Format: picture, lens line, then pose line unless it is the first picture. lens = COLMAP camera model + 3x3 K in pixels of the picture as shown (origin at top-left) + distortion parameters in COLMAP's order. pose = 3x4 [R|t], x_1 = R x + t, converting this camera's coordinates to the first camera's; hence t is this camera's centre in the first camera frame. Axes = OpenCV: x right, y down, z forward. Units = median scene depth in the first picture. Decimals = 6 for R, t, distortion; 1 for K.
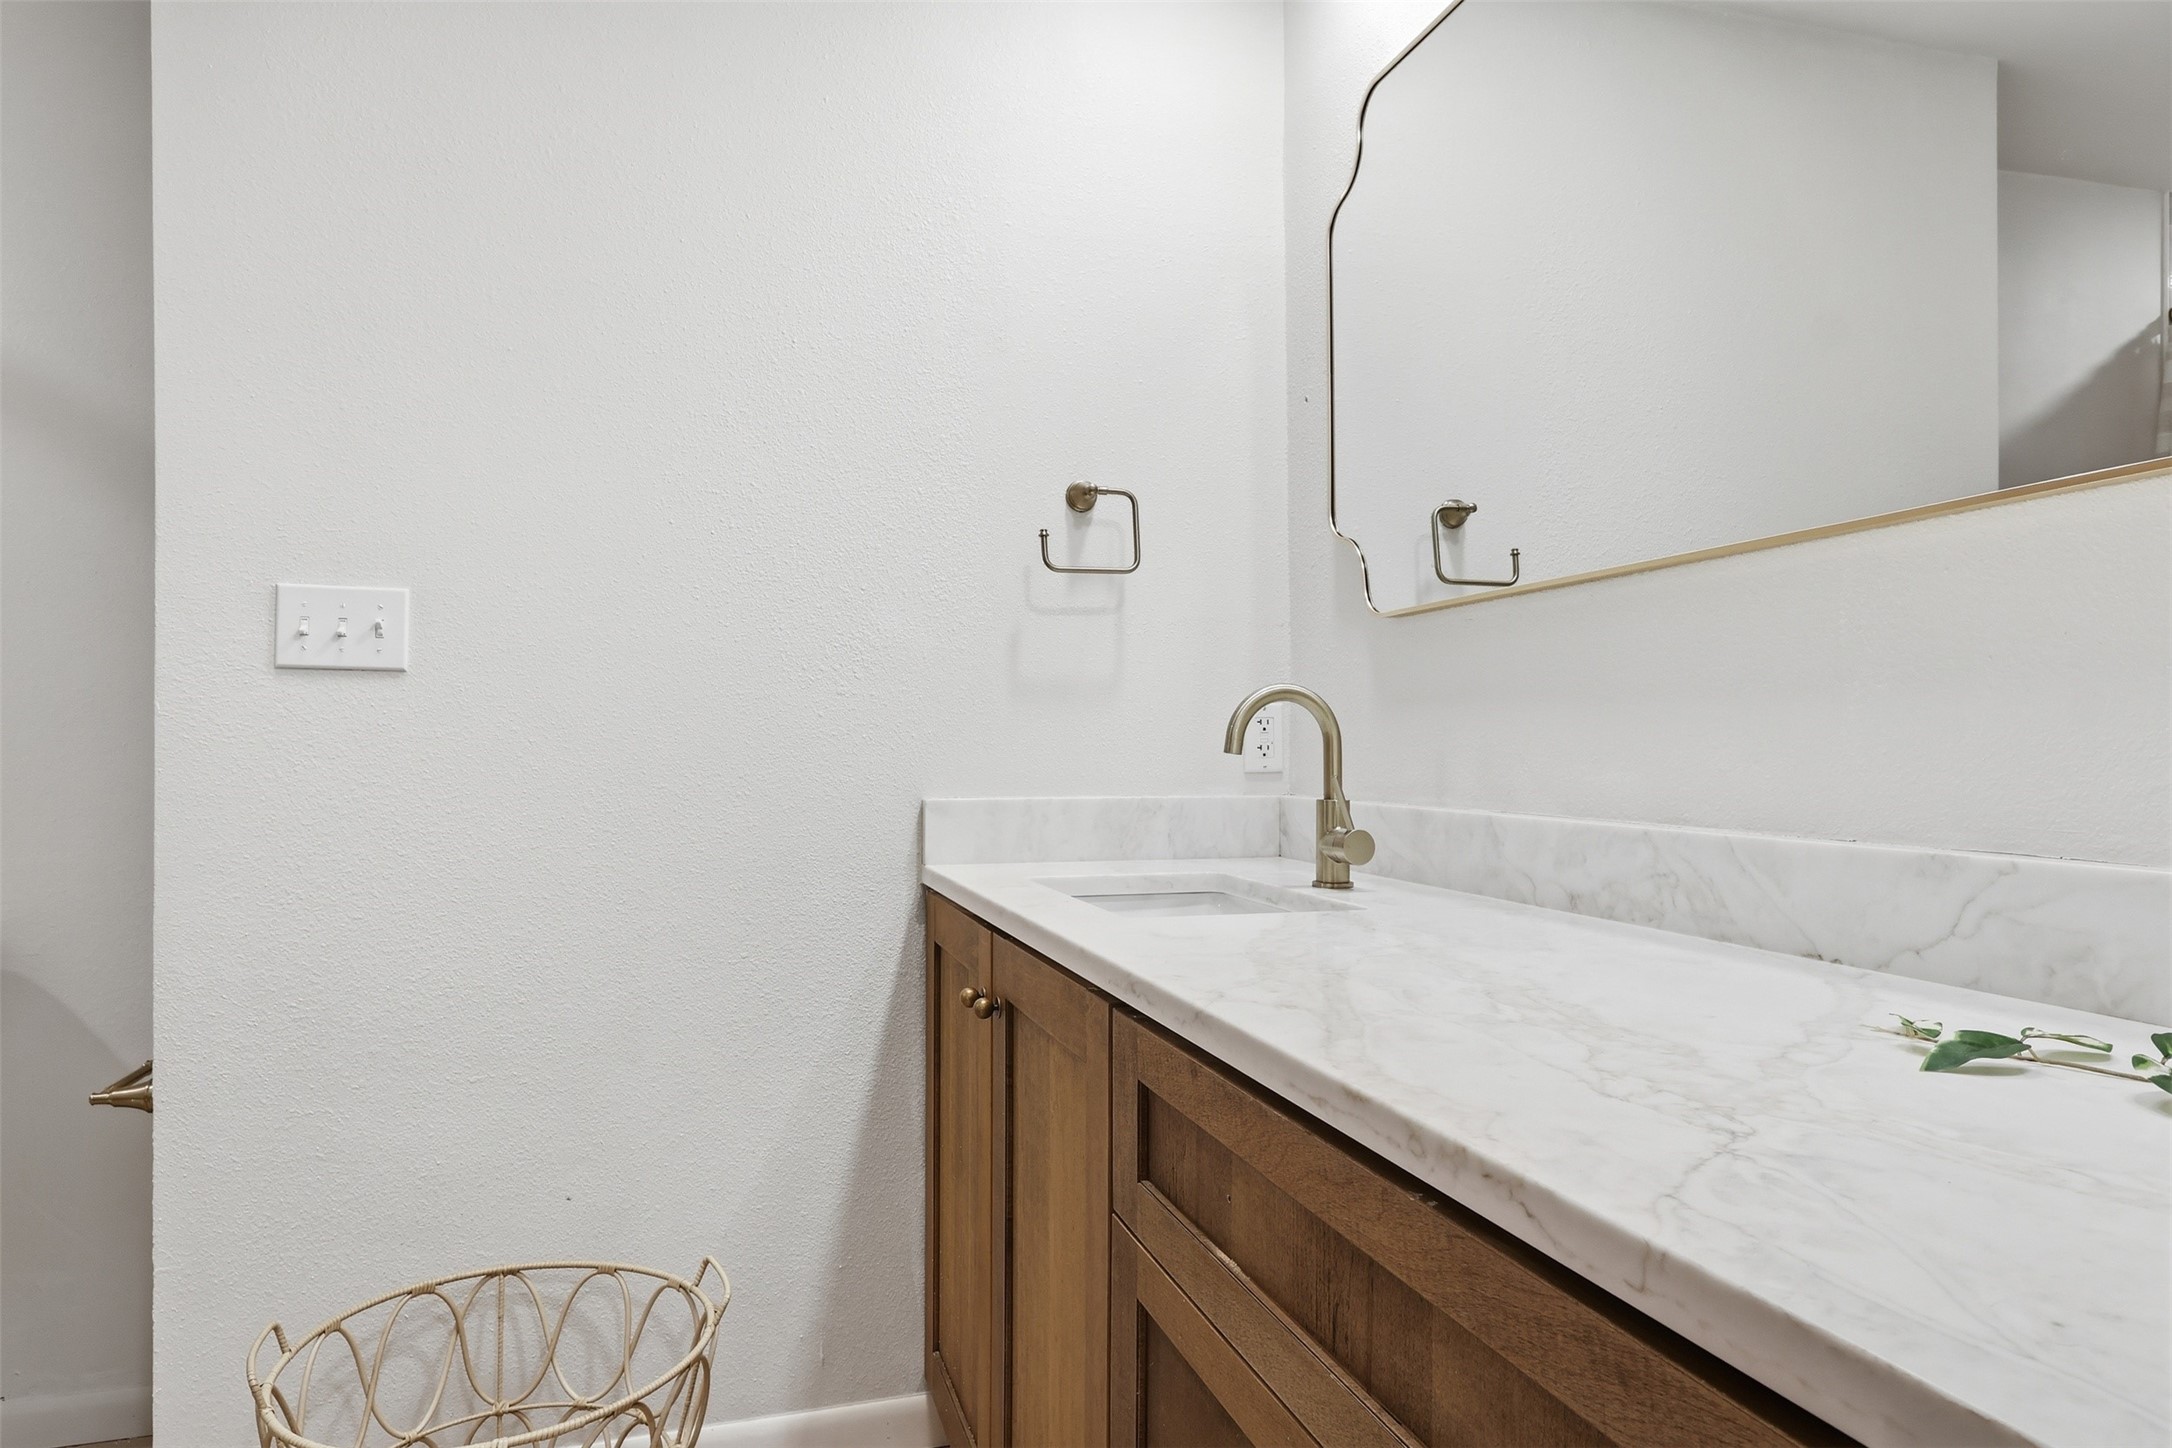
lens RADIAL K [[1296.7, 0, 1086.0], [0, 1296.7, 724.0], [0, 0, 1]] dist [0.001663, 0.000599]
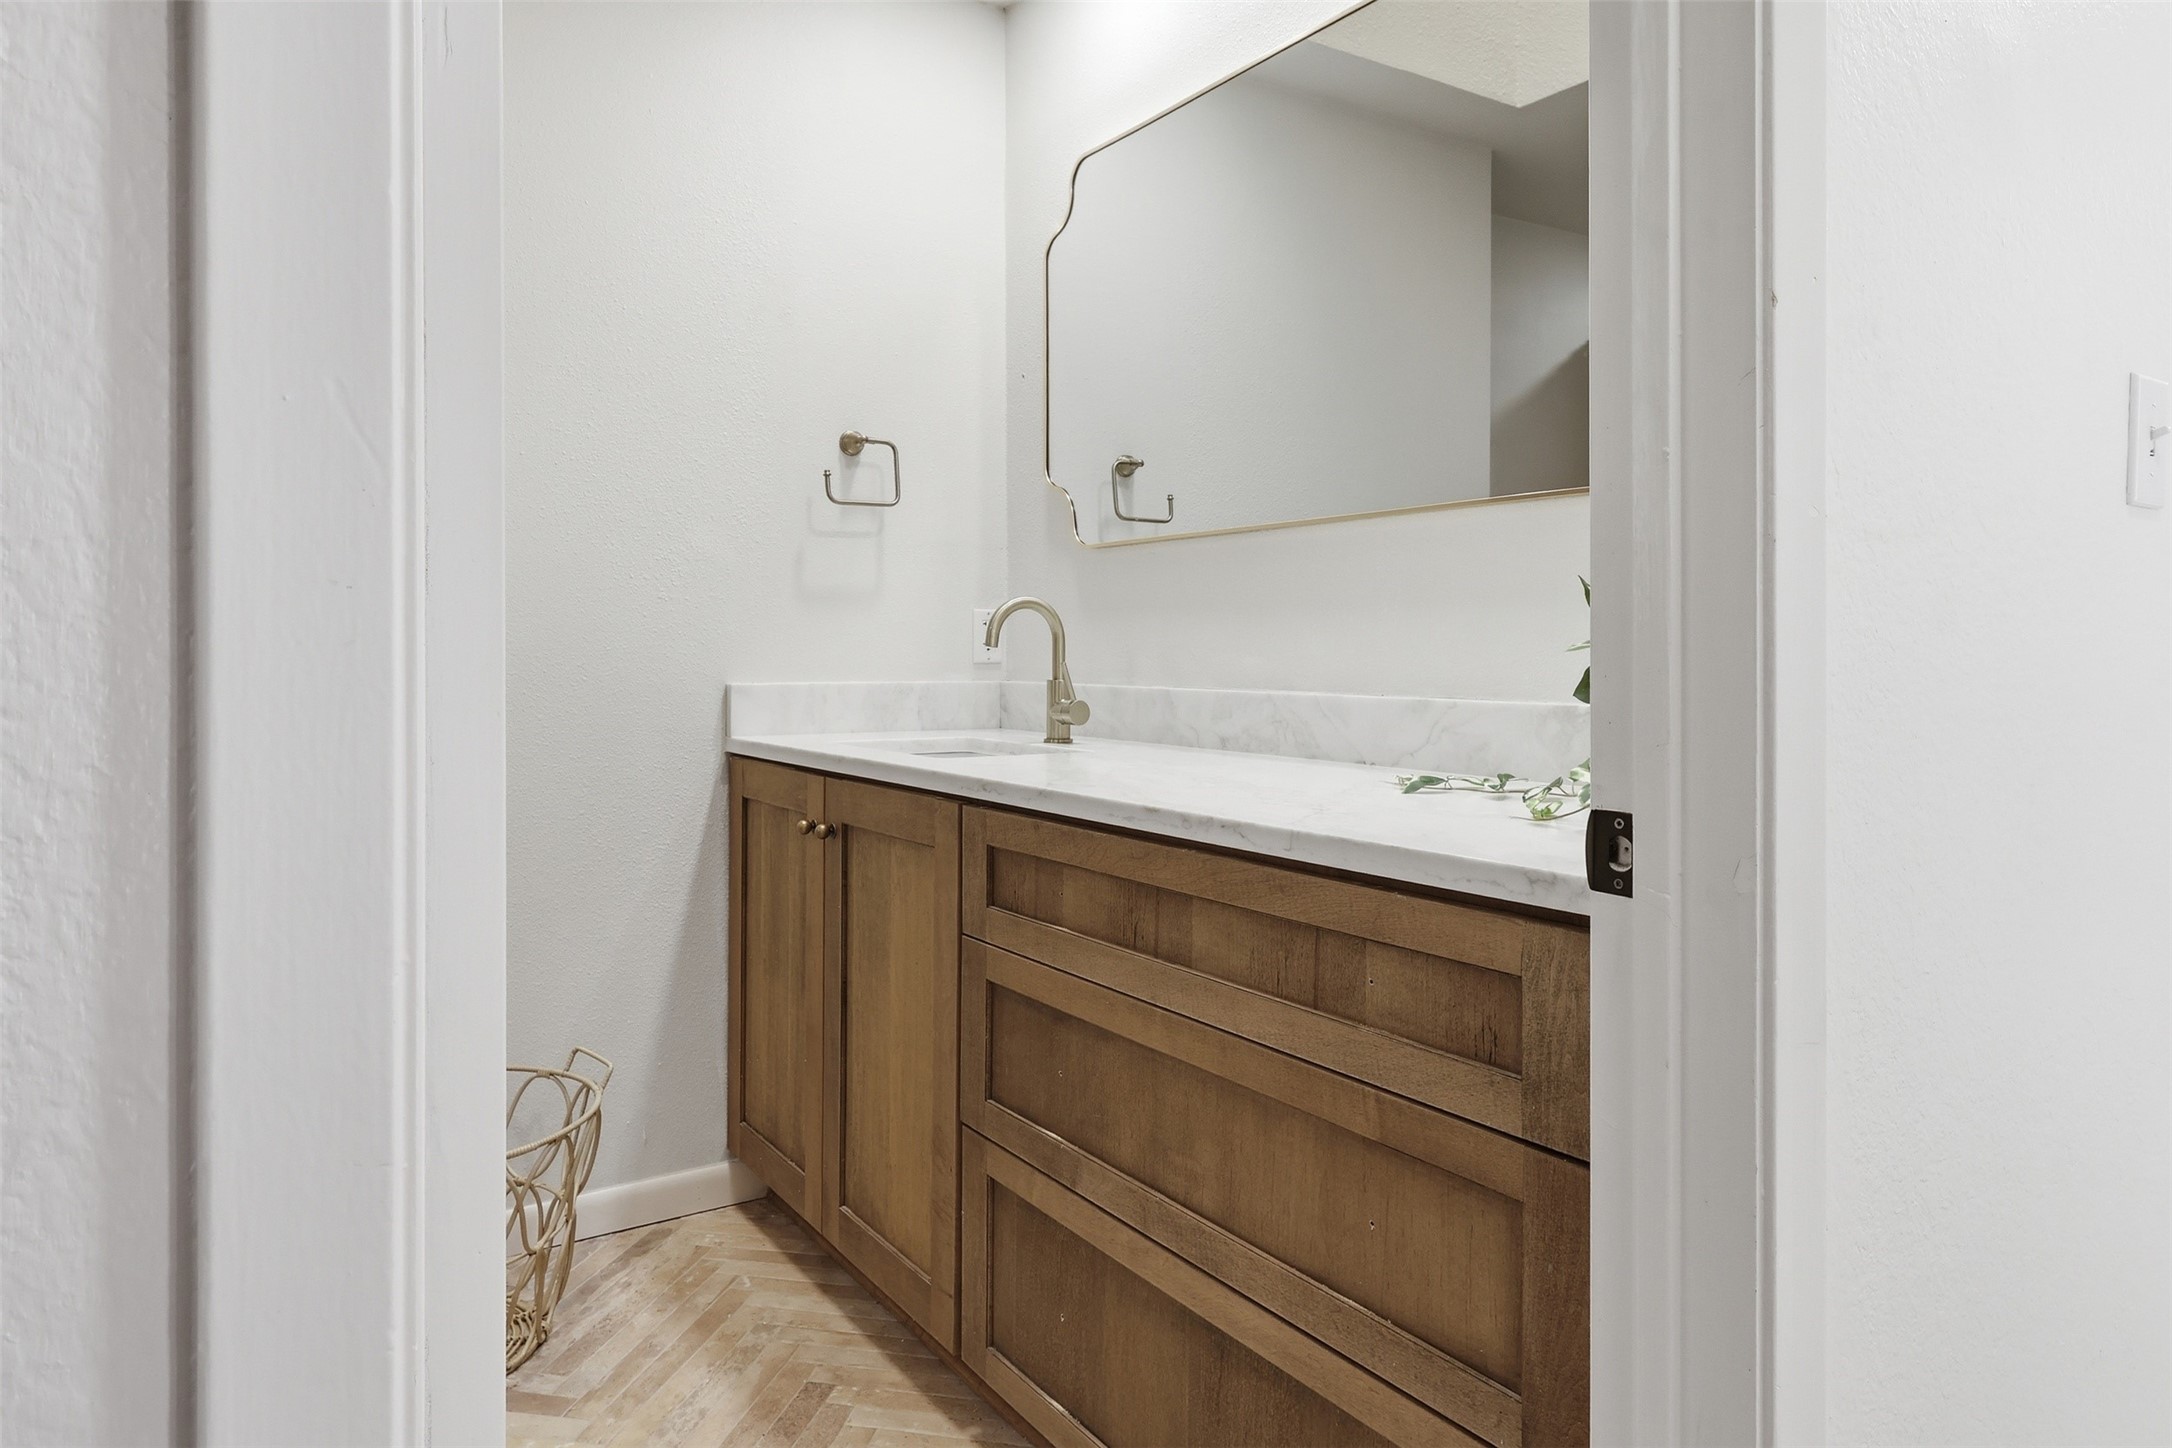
lens RADIAL K [[1349.1, 0, 1123.5], [0, 1349.1, 629.6], [0, 0, 1]] dist [0.002238, 0.000425]
pose [[0.948134, 0.006305, 0.317807, -0.206024], [-0.007117, 0.999974, 0.001395, 0.001812], [-0.317790, -0.003585, 0.948154, -0.398761]]
